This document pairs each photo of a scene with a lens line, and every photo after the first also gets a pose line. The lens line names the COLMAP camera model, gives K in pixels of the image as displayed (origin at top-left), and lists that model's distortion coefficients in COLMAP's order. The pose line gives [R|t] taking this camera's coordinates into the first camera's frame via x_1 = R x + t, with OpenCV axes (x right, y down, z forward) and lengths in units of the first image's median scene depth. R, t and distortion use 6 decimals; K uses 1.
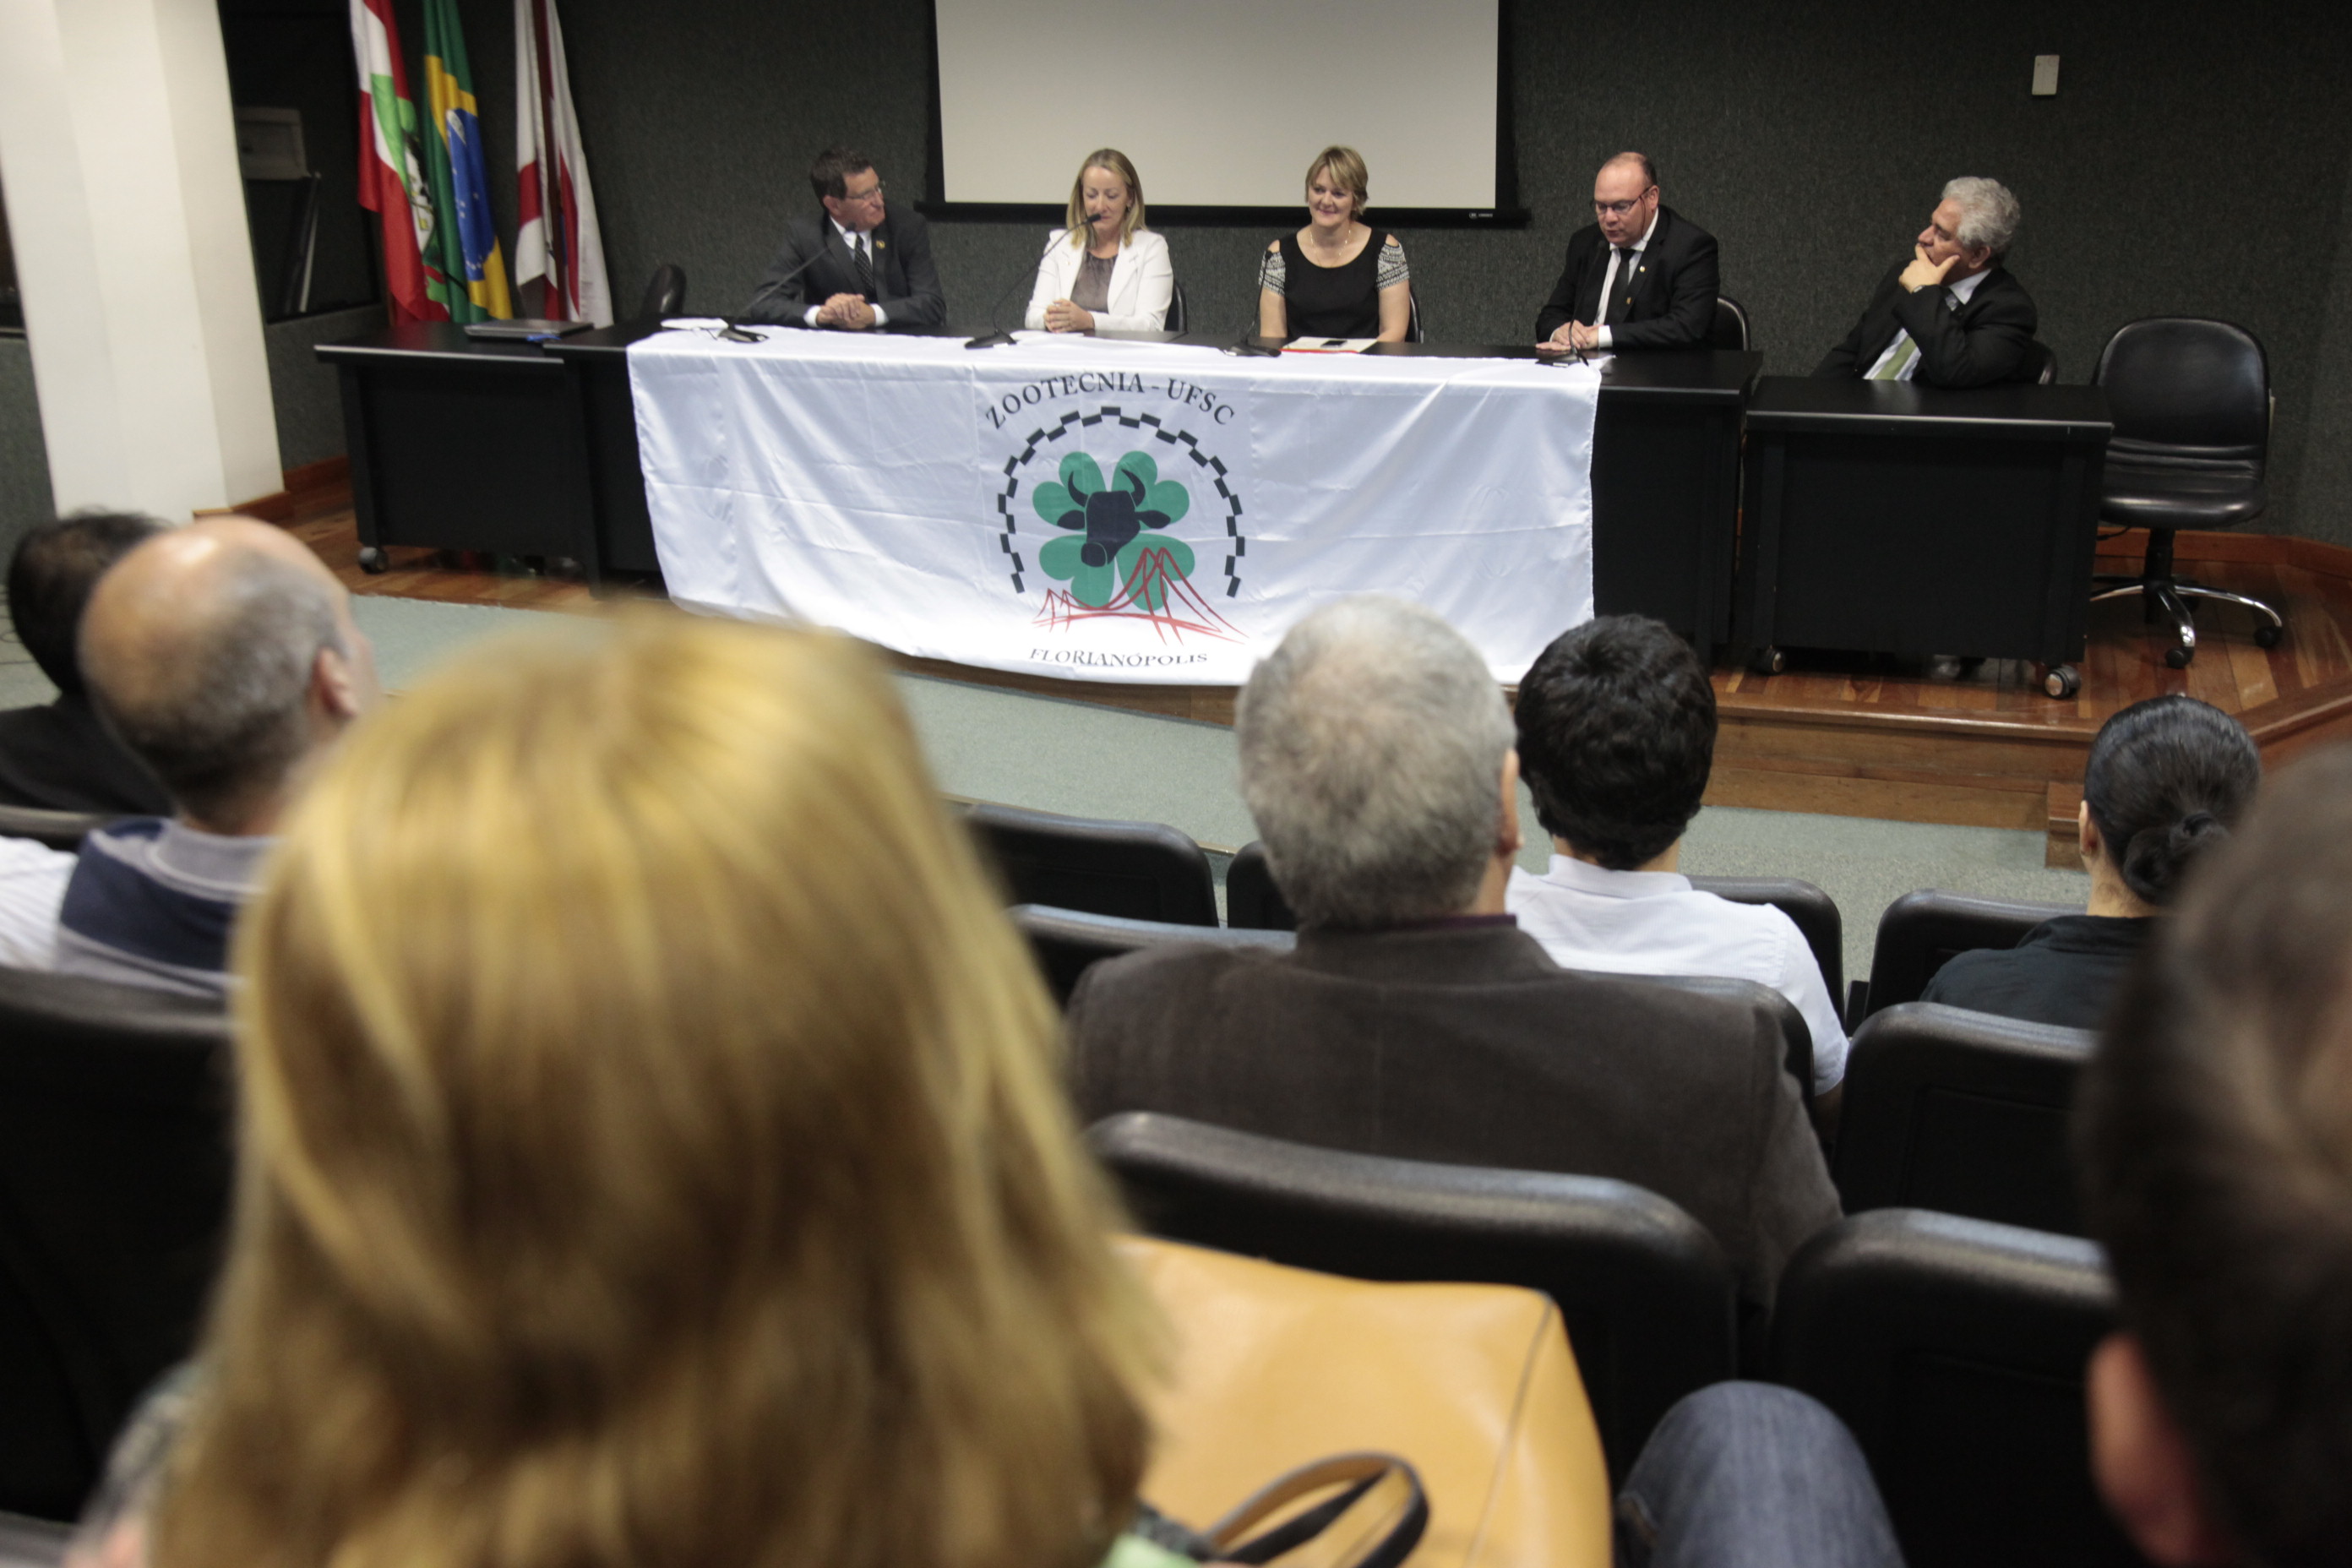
lens RADIAL K [[2263.4, 0, 1176.0], [0, 2263.4, 784.0], [0, 0, 1]] dist [0.019950, 0.012544]
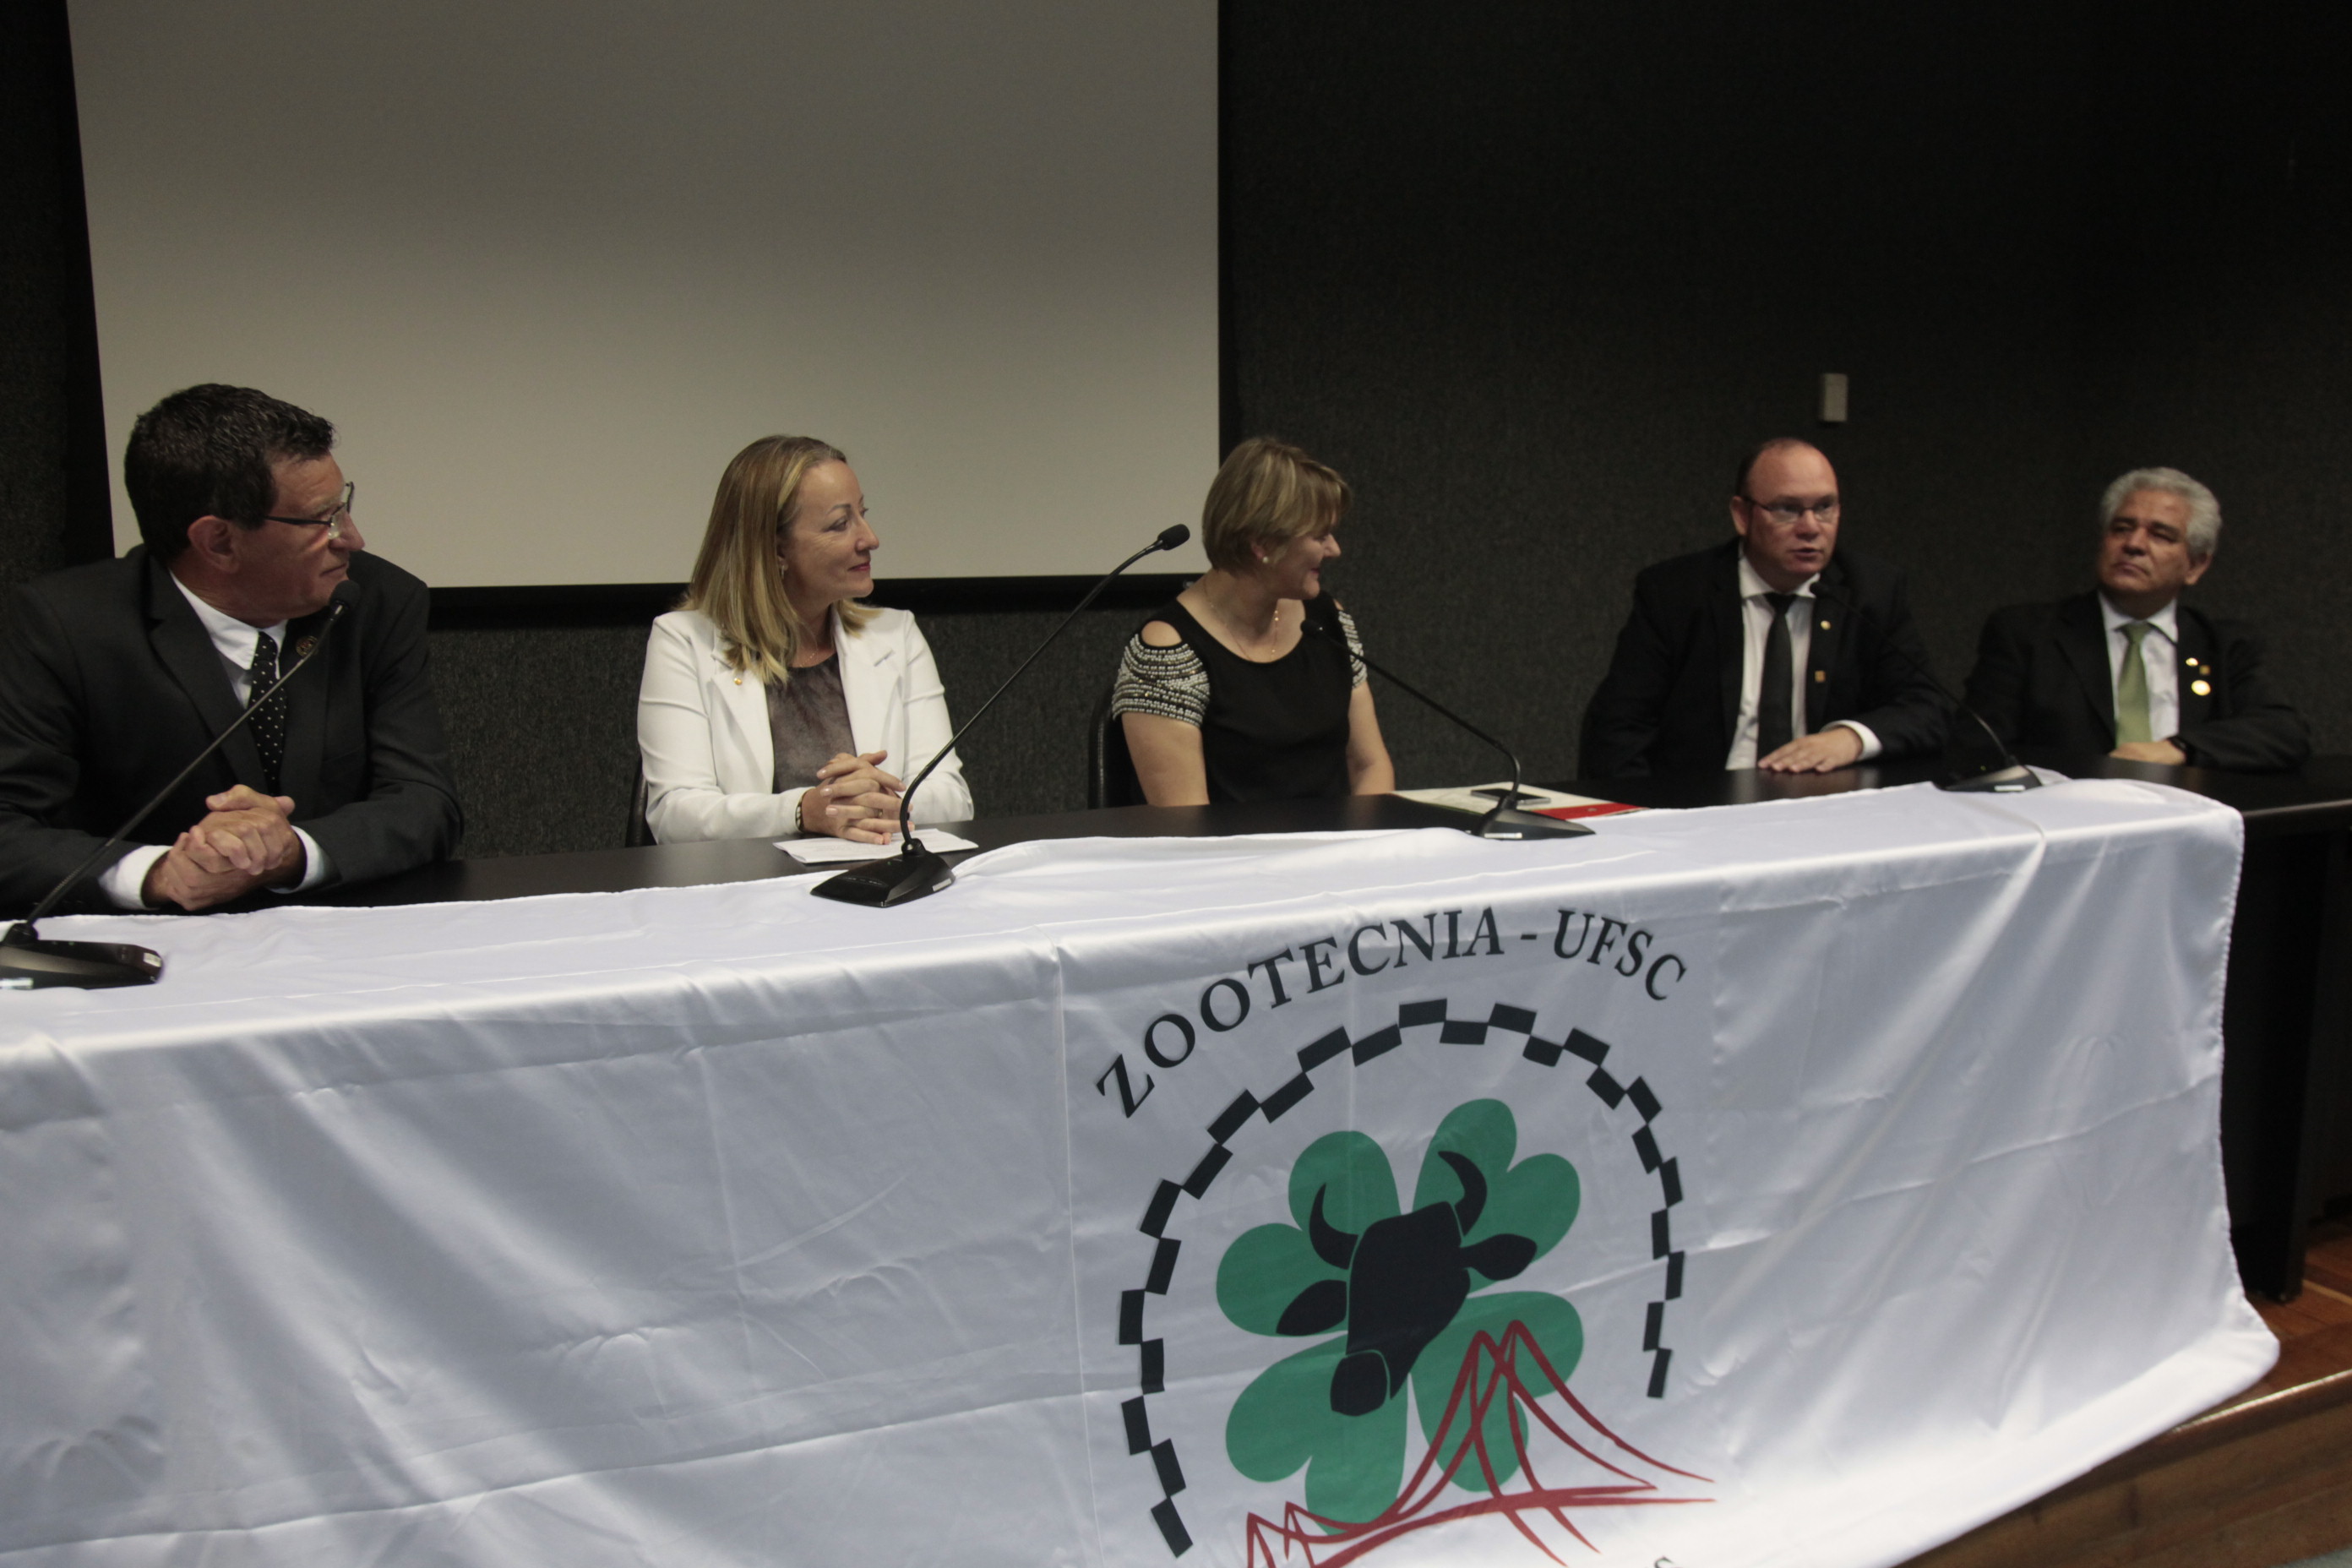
lens RADIAL K [[1863.7, 0, 1176.0], [0, 1863.7, 784.0], [0, 0, 1]] dist [-0.012892, -0.010275]
pose [[0.716206, -0.085764, 0.692599, -0.269567], [0.218012, 0.970249, -0.105296, -0.175703], [-0.662963, 0.226409, 0.713596, 0.783390]]
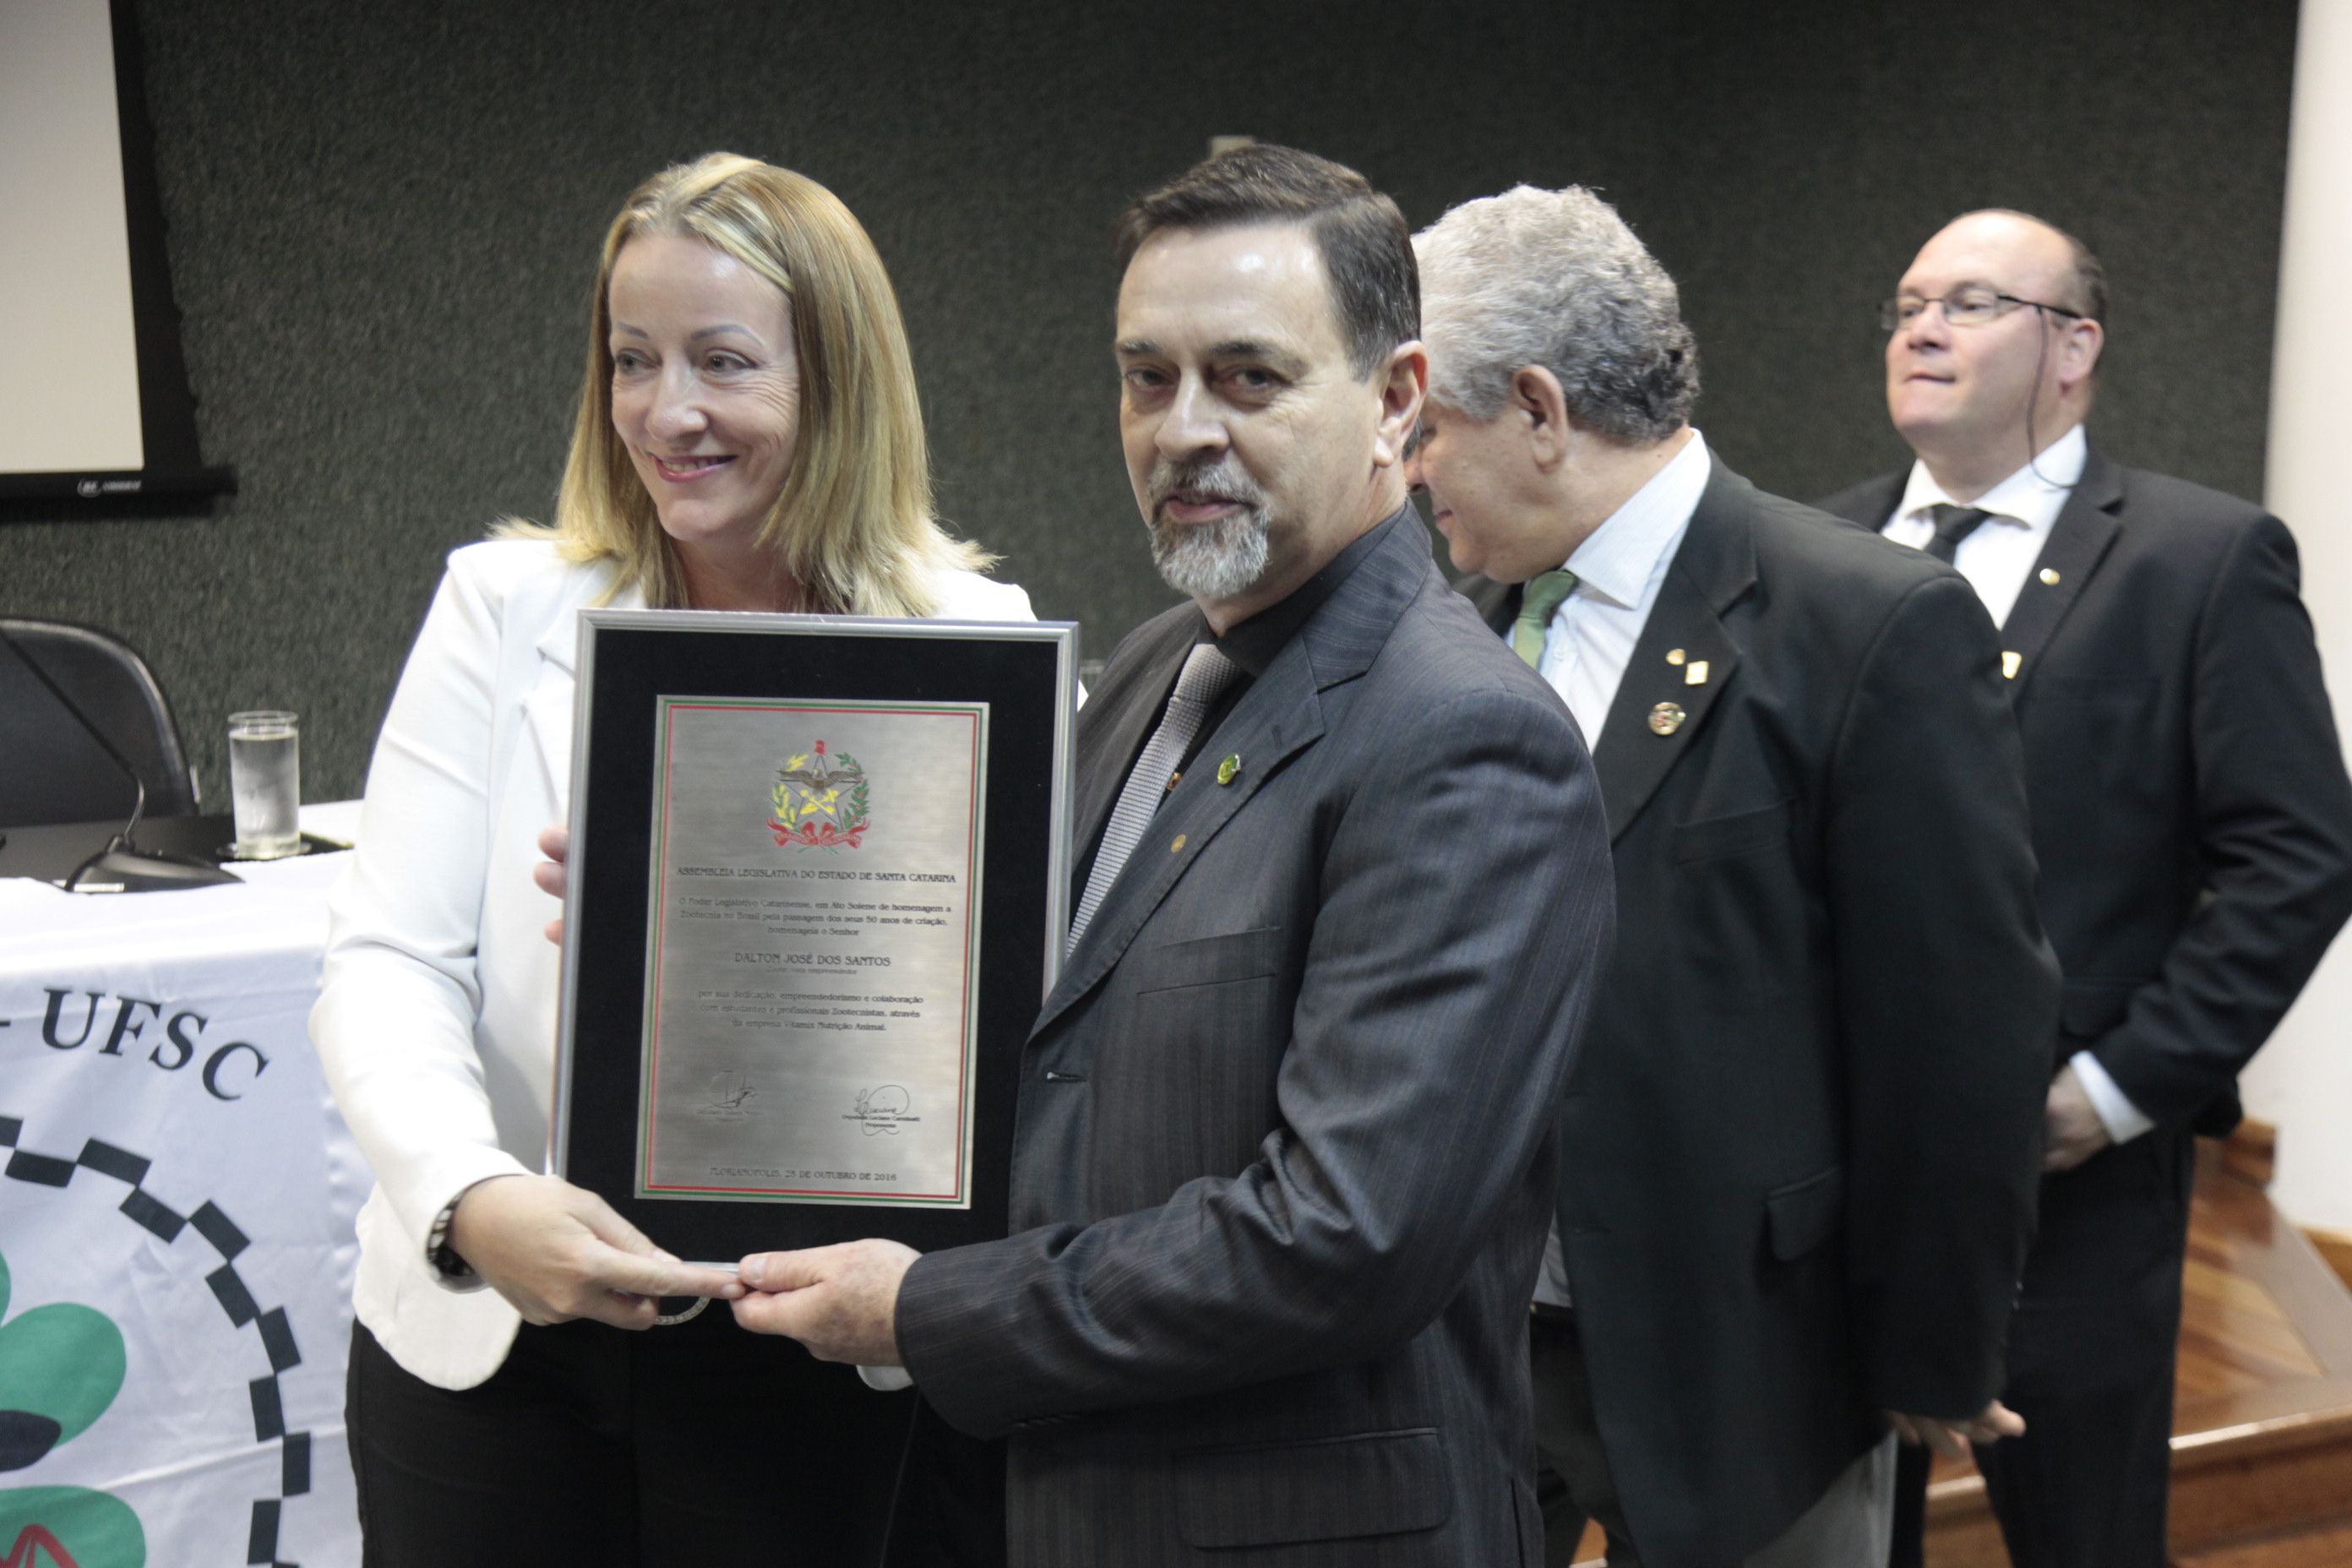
lens RADIAL K [[3620.7, 0, 1310.4], [0, 3620.7, 781.1], [0, 0, 1]] dist [0.113672, -0.028517]
pose [[0.664497, -0.102024, 0.740293, -0.251395], [0.231491, 0.970010, -0.074108, -0.125225], [-0.710531, 0.220616, 0.668187, 0.517988]]
